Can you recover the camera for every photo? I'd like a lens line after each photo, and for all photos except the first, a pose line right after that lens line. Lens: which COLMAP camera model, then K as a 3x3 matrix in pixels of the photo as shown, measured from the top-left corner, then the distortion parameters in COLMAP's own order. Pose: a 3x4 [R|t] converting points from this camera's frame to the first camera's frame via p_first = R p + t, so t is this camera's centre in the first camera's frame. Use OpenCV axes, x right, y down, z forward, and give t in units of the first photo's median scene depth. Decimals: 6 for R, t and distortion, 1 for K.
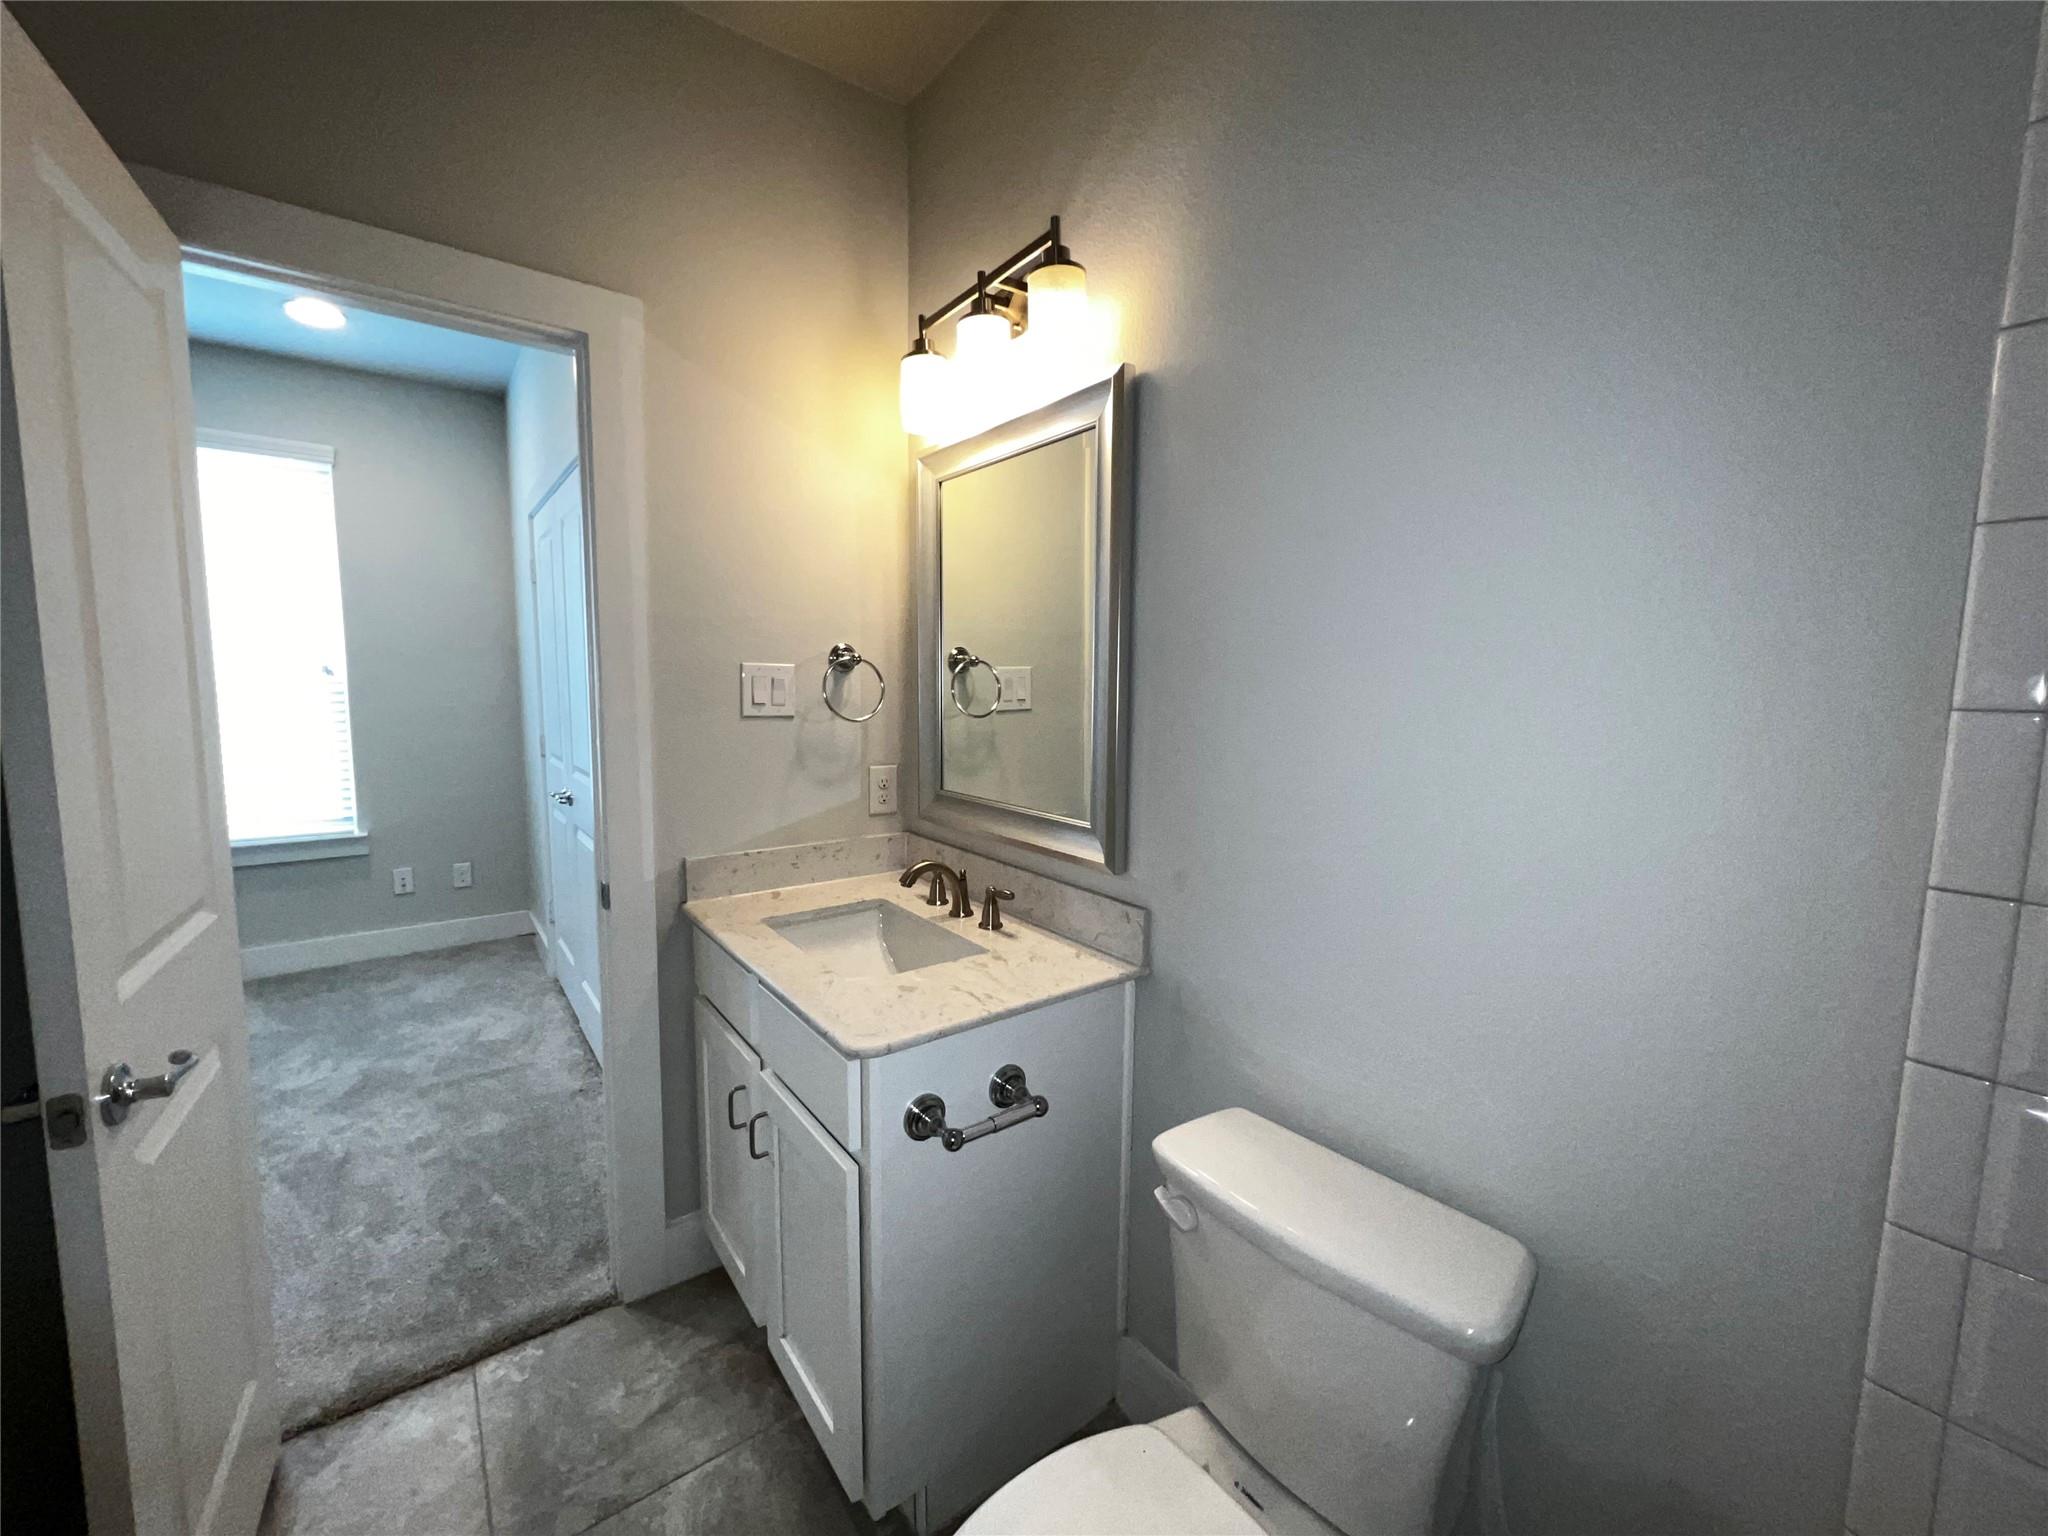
lens RADIAL K [[816.6, 0, 1021.2], [0, 816.6, 764.3], [0, 0, 1]] dist [0.001654, 0.000032]
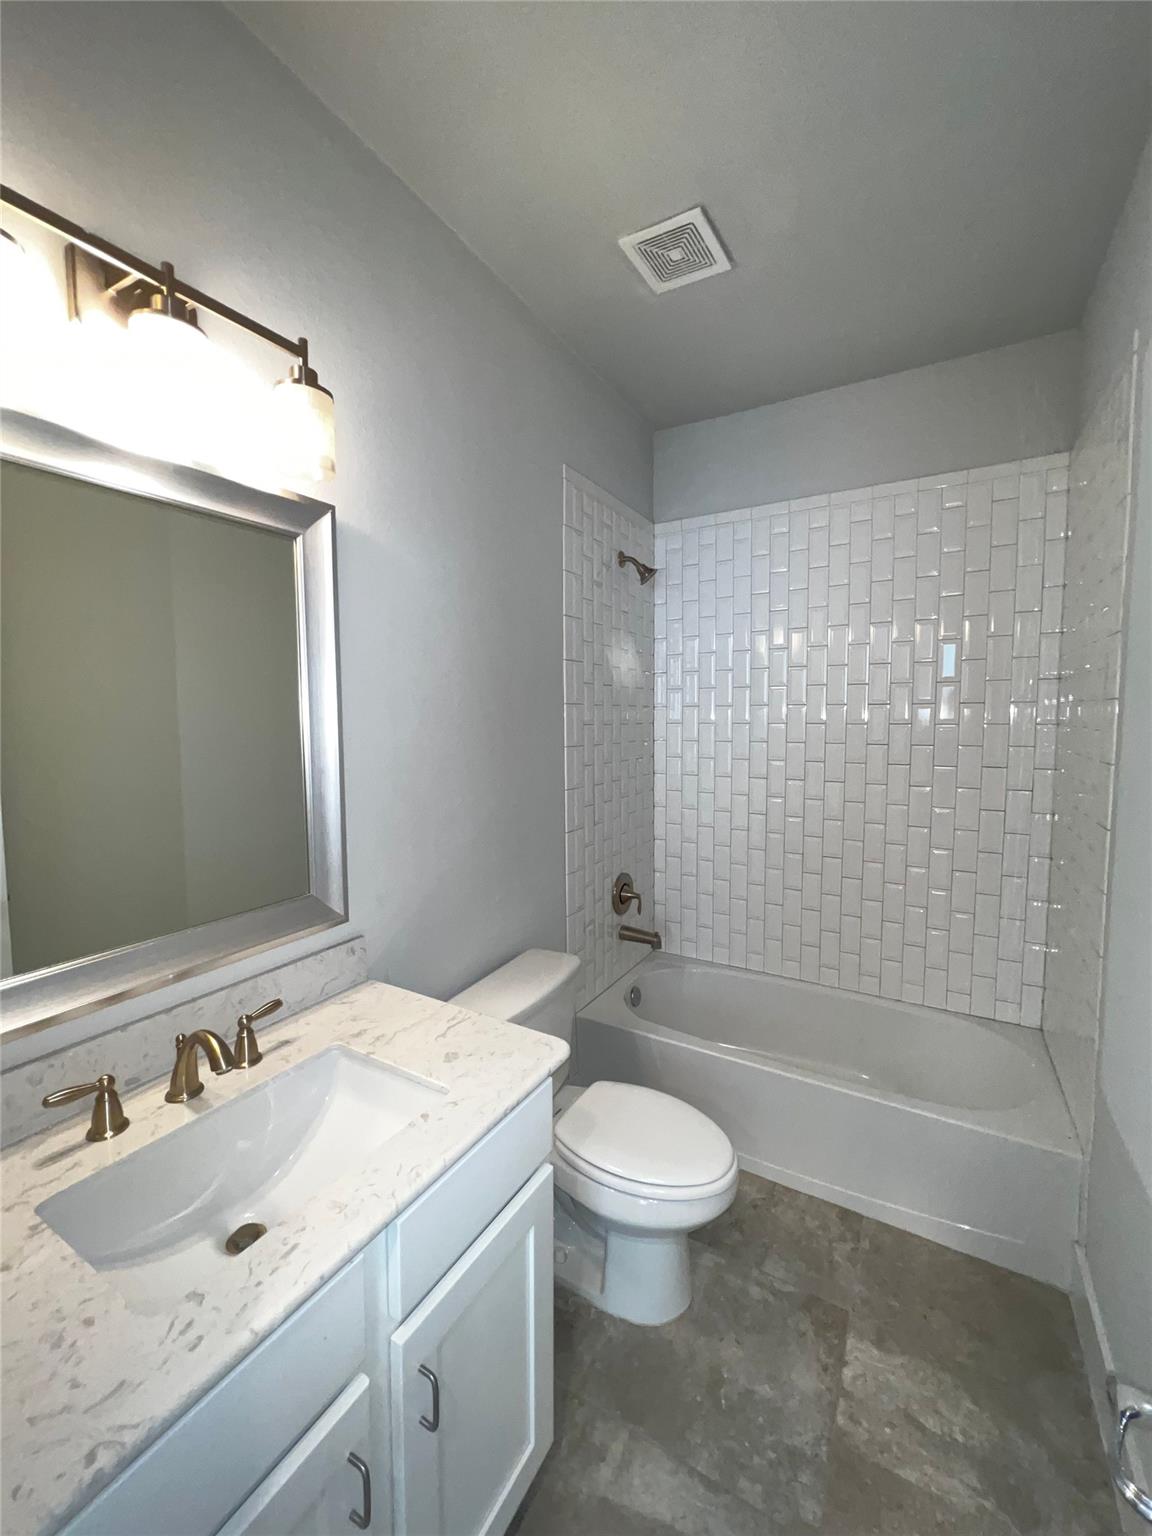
lens RADIAL K [[612.5, 0, 580.3], [0, 612.5, 761.4], [0, 0, 1]] dist [0.001654, 0.000032]
pose [[-0.393666, -0.079640, 0.915797, -0.784633], [0.096818, 0.987107, 0.127459, -0.170770], [-0.914141, 0.138842, -0.380880, 0.934887]]
